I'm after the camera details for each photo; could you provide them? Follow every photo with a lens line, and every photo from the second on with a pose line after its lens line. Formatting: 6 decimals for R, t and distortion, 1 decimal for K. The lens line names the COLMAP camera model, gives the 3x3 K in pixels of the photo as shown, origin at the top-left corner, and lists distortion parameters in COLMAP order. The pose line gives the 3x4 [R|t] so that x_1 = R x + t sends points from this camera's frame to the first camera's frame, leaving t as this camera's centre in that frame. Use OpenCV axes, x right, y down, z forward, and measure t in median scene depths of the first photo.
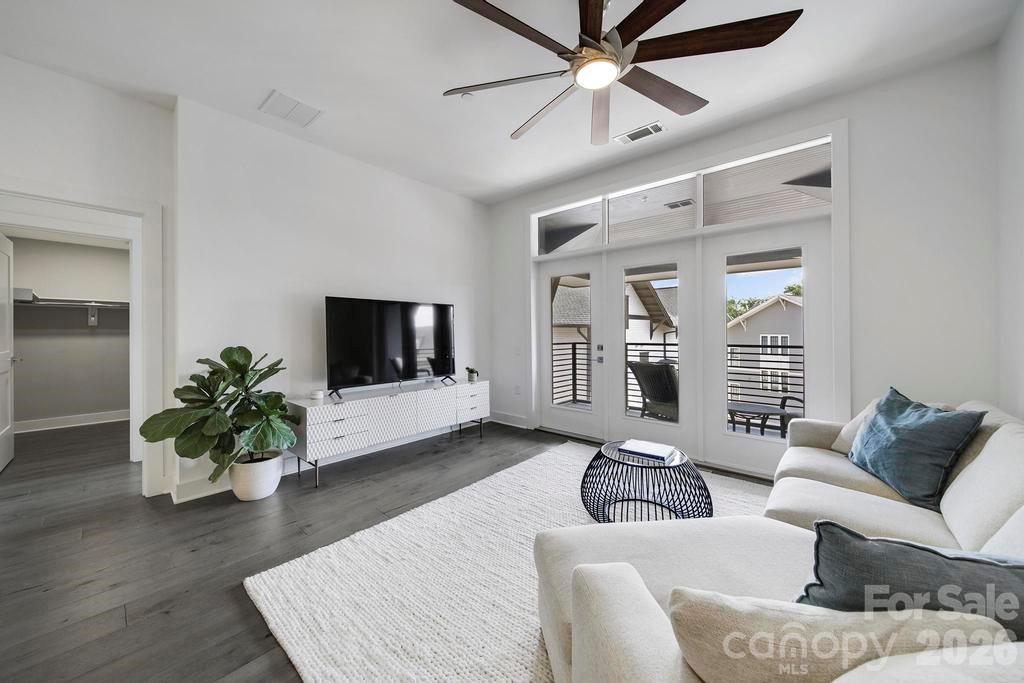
lens RADIAL K [[361.3, 0, 512.4], [0, 361.3, 334.3], [0, 0, 1]] dist [-0.001204, -0.000444]
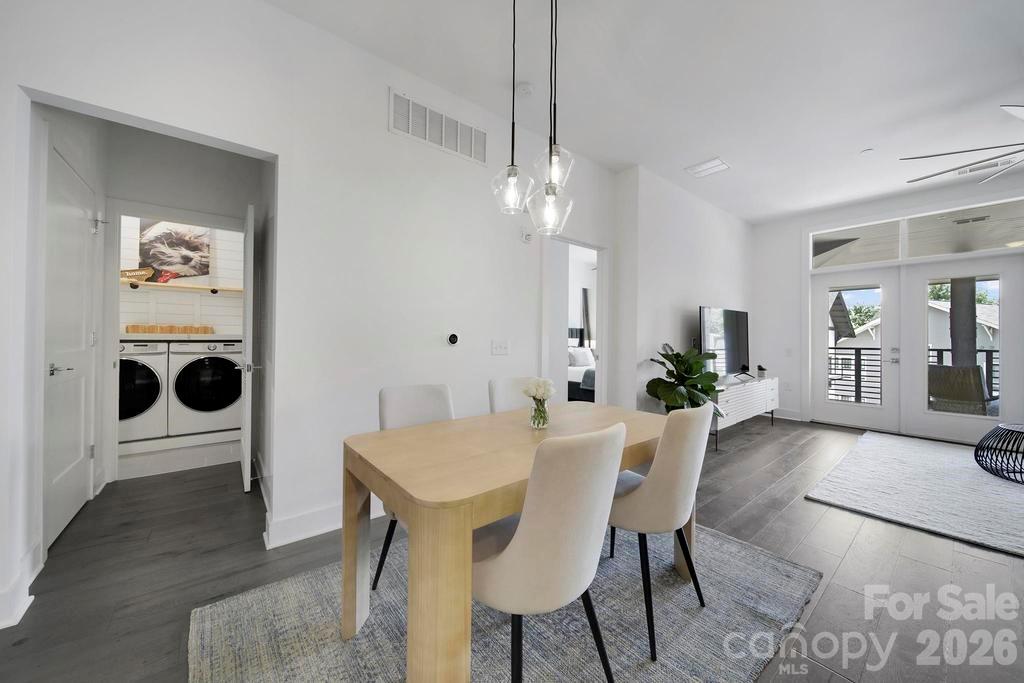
lens RADIAL K [[368.6, 0, 525.4], [0, 368.6, 337.1], [0, 0, 1]] dist [0.001162, 0.000165]
pose [[0.989269, 0.010365, -0.145734, -0.753804], [-0.011824, 0.999888, -0.009155, 0.020581], [0.145623, 0.010779, 0.989281, -0.318194]]
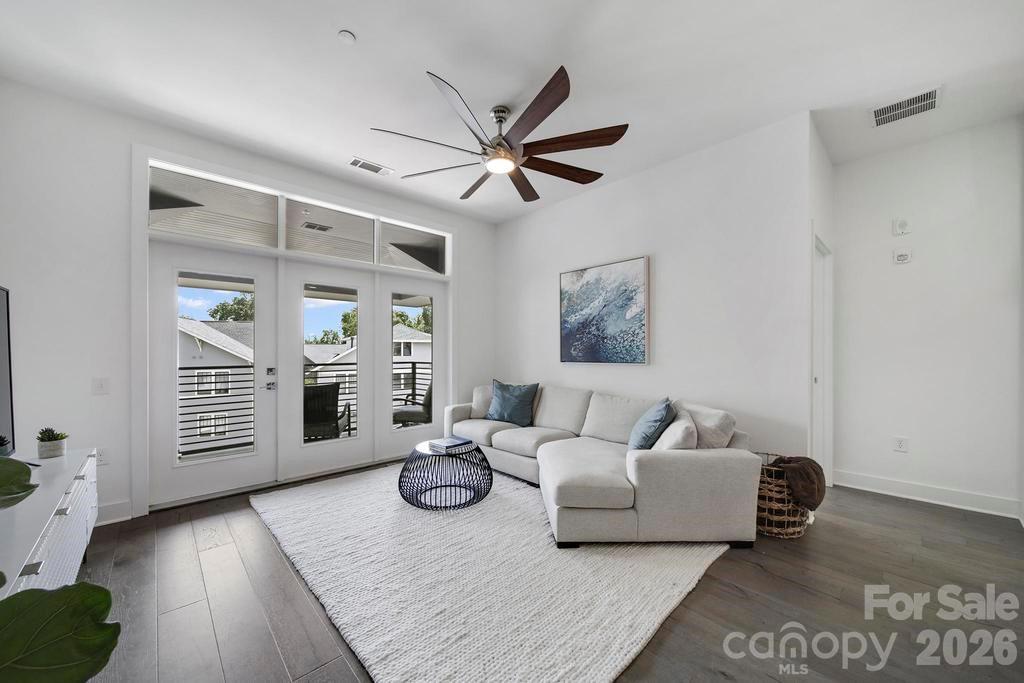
lens RADIAL K [[381.3, 0, 488.0], [0, 381.3, 350.4], [0, 0, 1]] dist [0.000185, 0.000079]
pose [[0.135414, 0.002270, 0.990786, -0.572617], [0.009474, 0.999949, -0.003586, -0.003621], [-0.990744, 0.009872, 0.135386, 0.398639]]
